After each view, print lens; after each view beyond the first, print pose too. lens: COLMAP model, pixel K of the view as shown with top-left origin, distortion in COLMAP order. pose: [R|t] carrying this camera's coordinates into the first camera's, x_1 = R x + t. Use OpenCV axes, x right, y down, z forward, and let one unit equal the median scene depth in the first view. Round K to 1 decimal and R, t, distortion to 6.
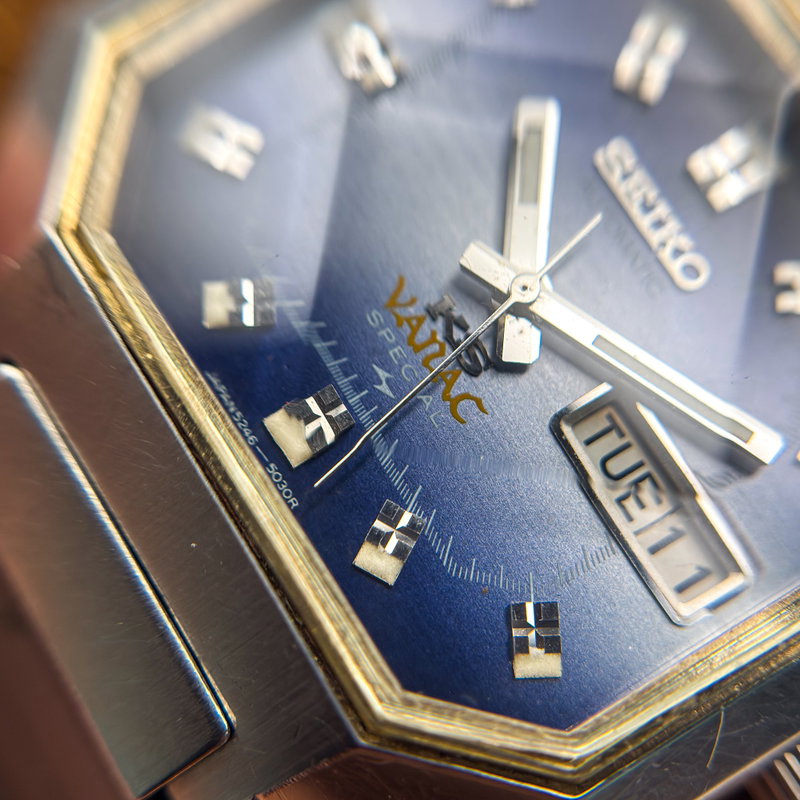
lens RADIAL K [[1146.5, 0, 413.8], [0, 1146.5, 448.0], [0, 0, 1]] dist [0.526756, -0.007162]
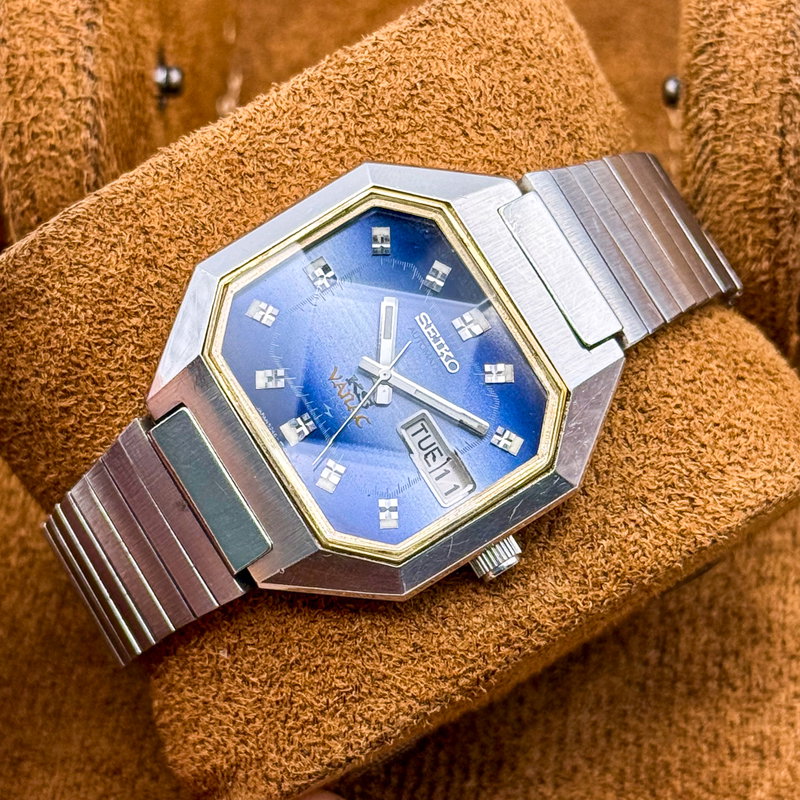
lens RADIAL K [[2339.7, 0, 400.0], [0, 2339.7, 400.0], [0, 0, 1]] dist [0.261513, -0.142027]
pose [[0.999977, -0.000686, -0.006784, 0.158335], [0.001087, 0.998237, 0.059342, -0.374245], [0.006731, -0.059348, 0.998215, -3.944984]]
